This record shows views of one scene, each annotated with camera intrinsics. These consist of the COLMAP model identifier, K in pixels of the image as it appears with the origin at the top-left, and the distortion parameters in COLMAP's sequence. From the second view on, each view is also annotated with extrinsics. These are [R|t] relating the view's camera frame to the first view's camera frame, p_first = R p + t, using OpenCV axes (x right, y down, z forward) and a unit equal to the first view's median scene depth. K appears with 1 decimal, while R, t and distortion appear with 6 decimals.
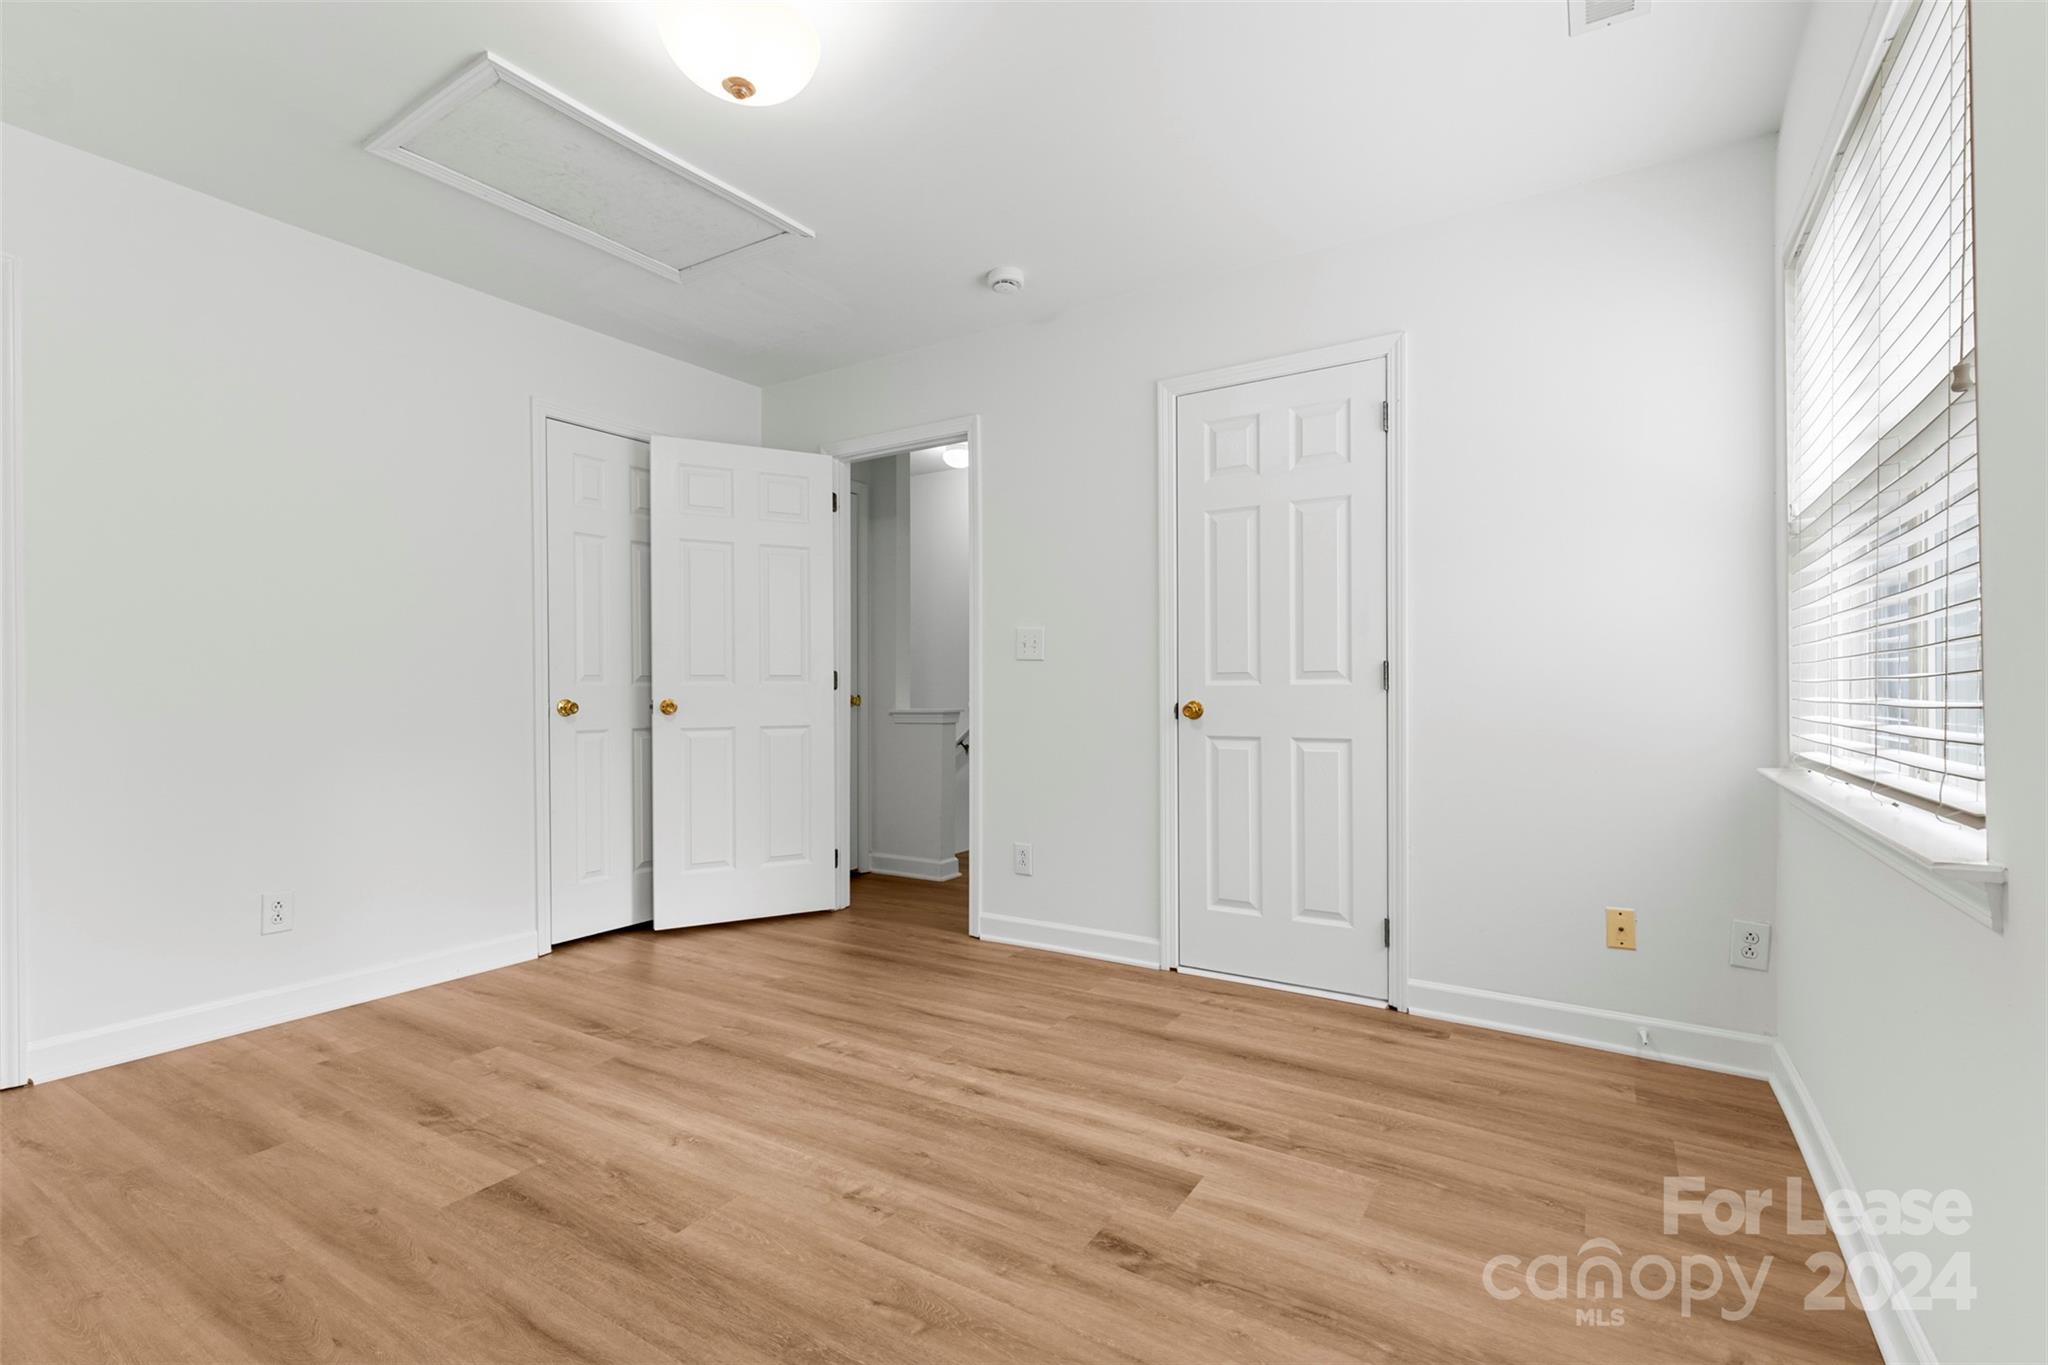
lens RADIAL K [[912.5, 0, 1034.5], [0, 912.5, 688.3], [0, 0, 1]] dist [0.009287, 0.000074]
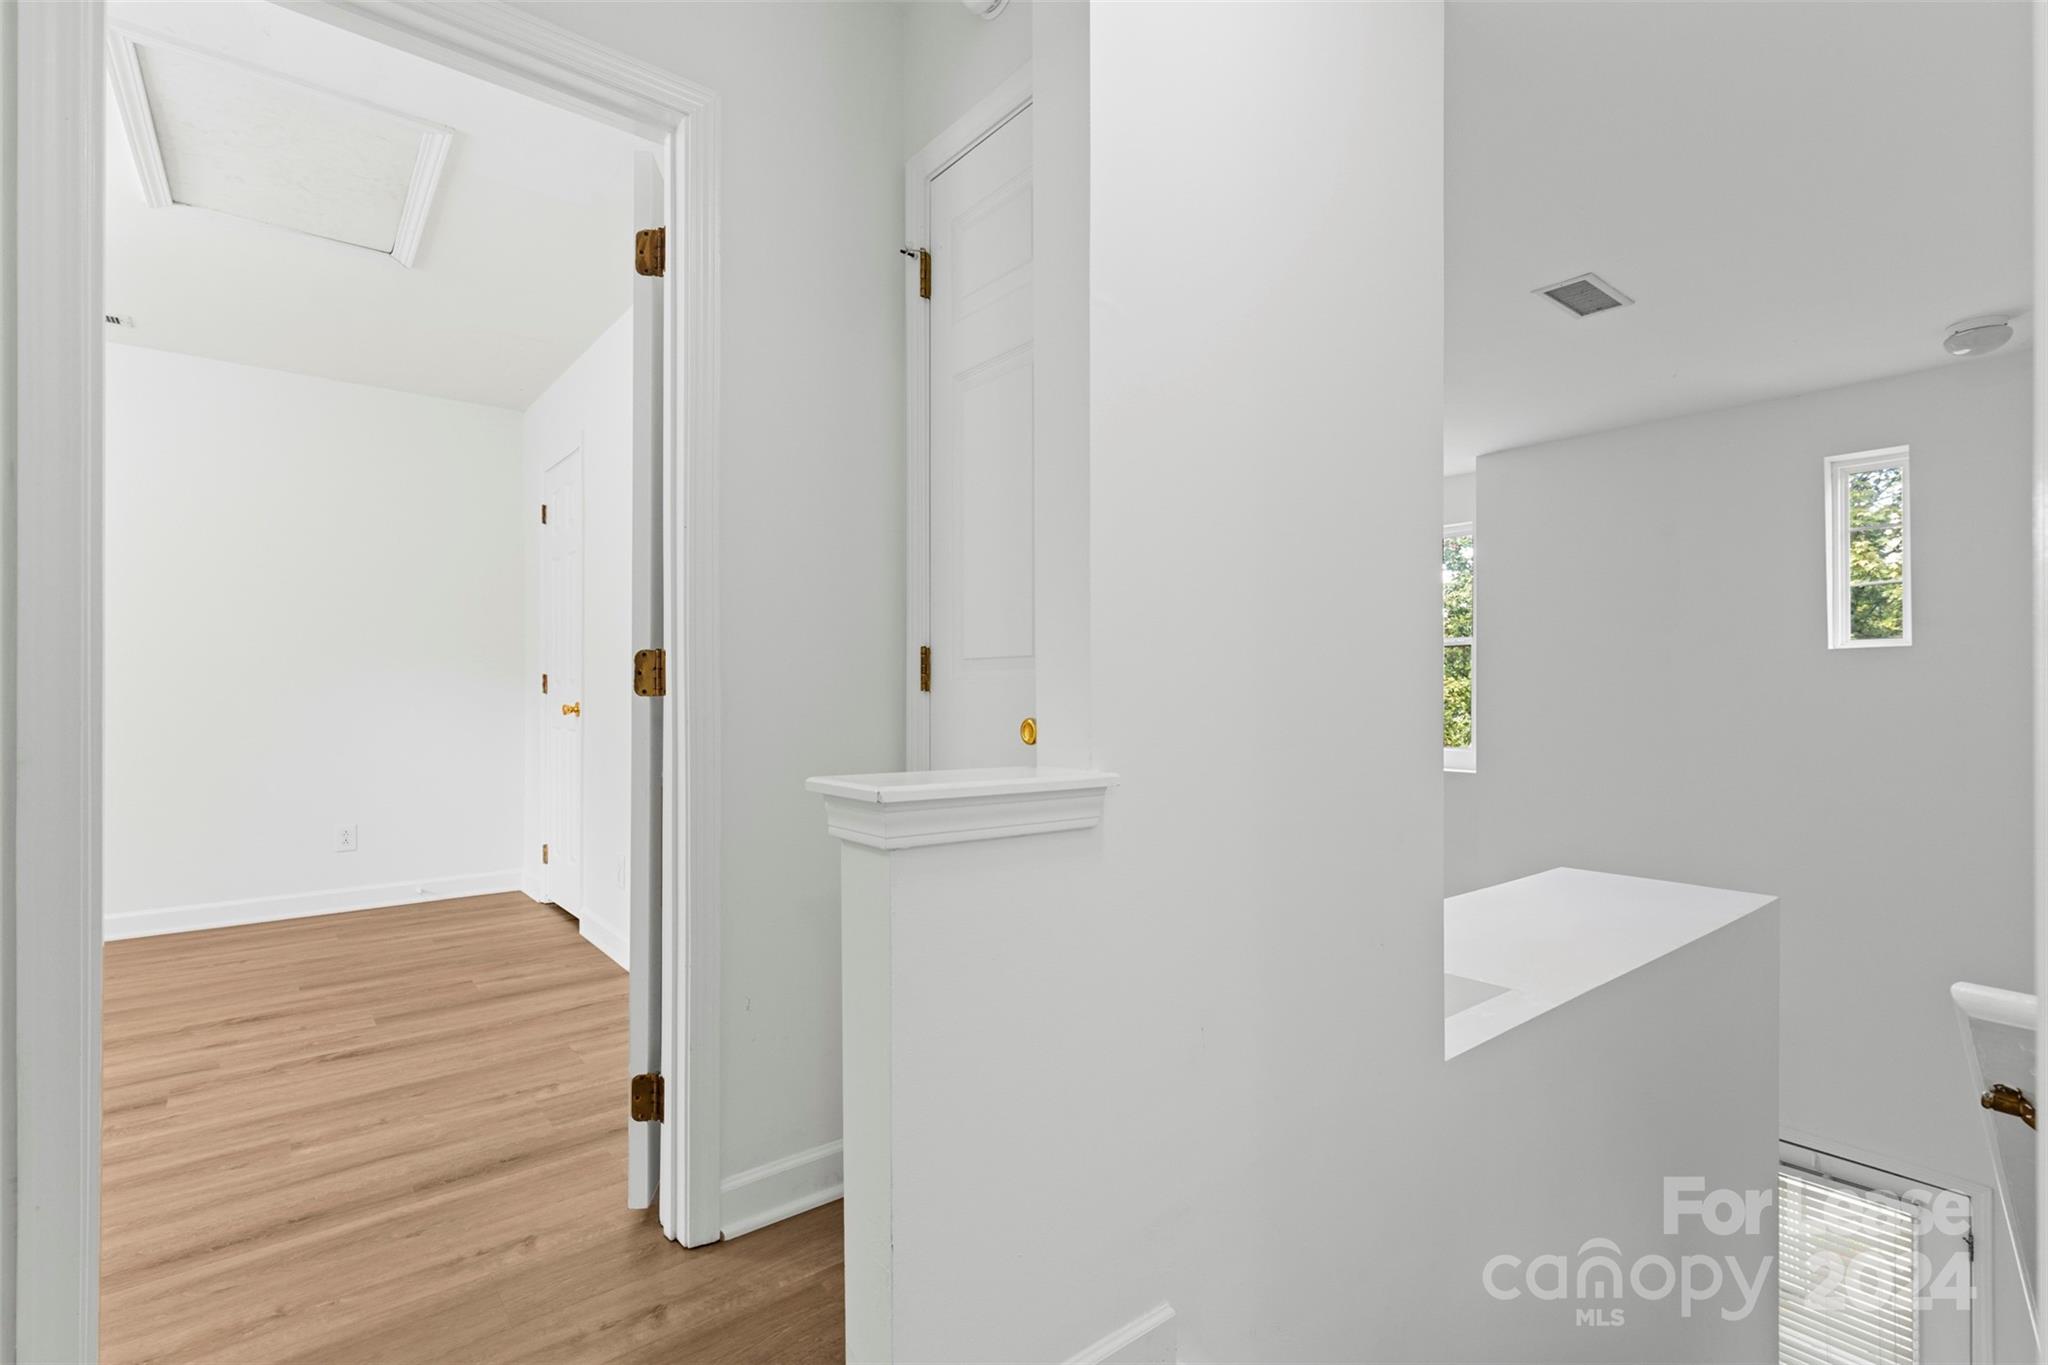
lens RADIAL K [[942.2, 0, 1028.6], [0, 942.2, 686.2], [0, 0, 1]] dist [0.007675, -0.000095]
pose [[-0.316468, 0.001363, -0.948602, 0.281776], [-0.000470, 0.999999, 0.001594, -0.011830], [0.948603, 0.000950, -0.316467, 2.593166]]
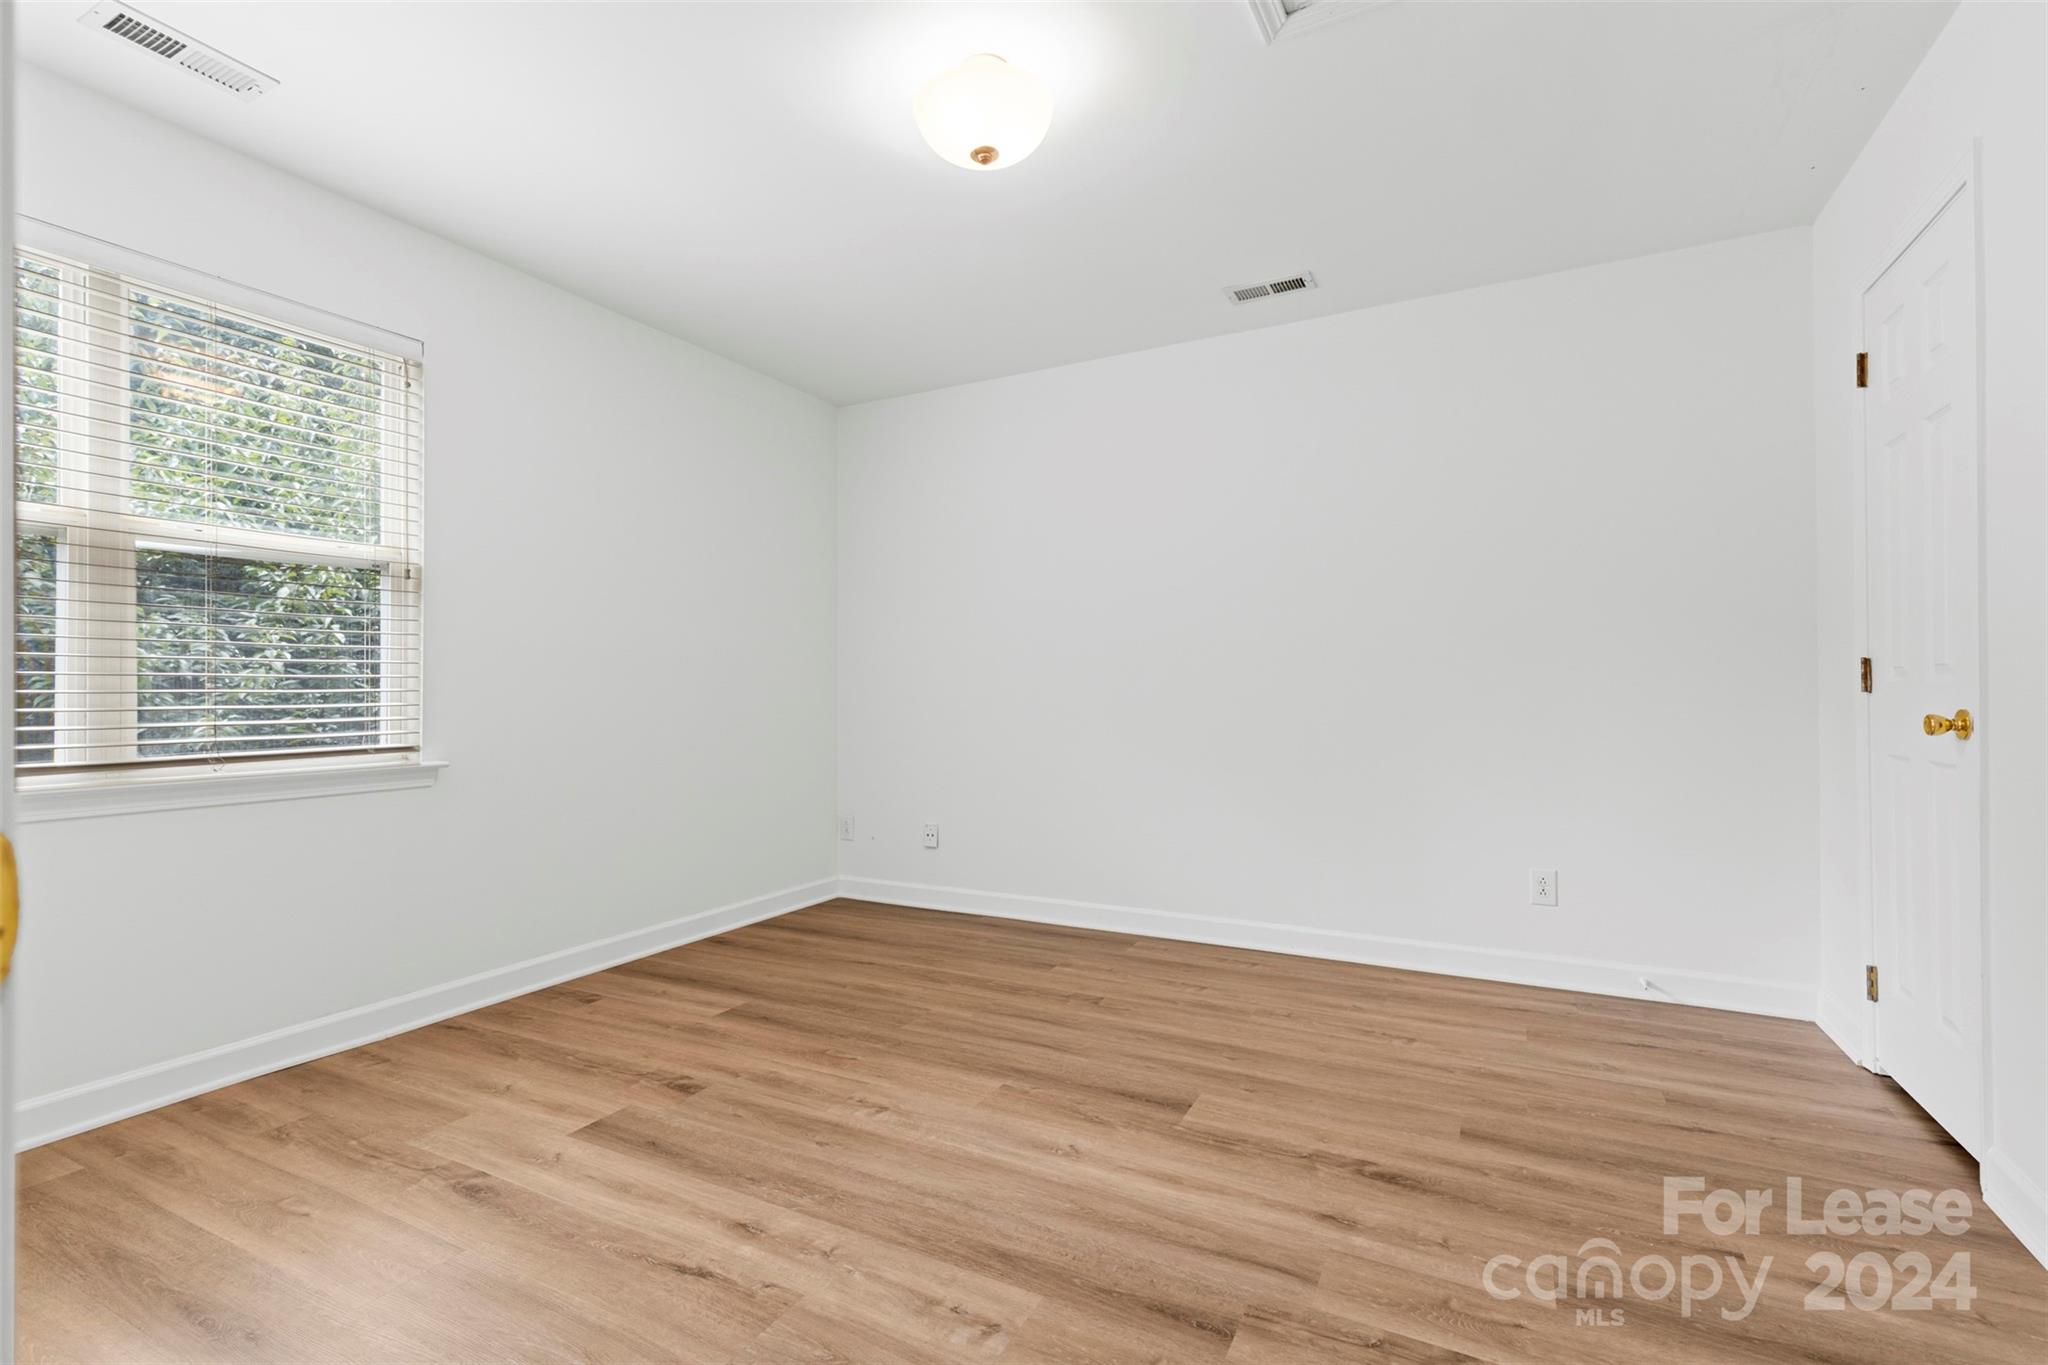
lens RADIAL K [[912.5, 0, 1034.5], [0, 912.5, 688.3], [0, 0, 1]] dist [0.009287, 0.000074]
pose [[-0.996486, 0.008325, -0.083341, -0.264425], [0.008740, 0.999951, -0.004607, -0.000884], [0.083298, -0.005320, -0.996510, 1.937981]]
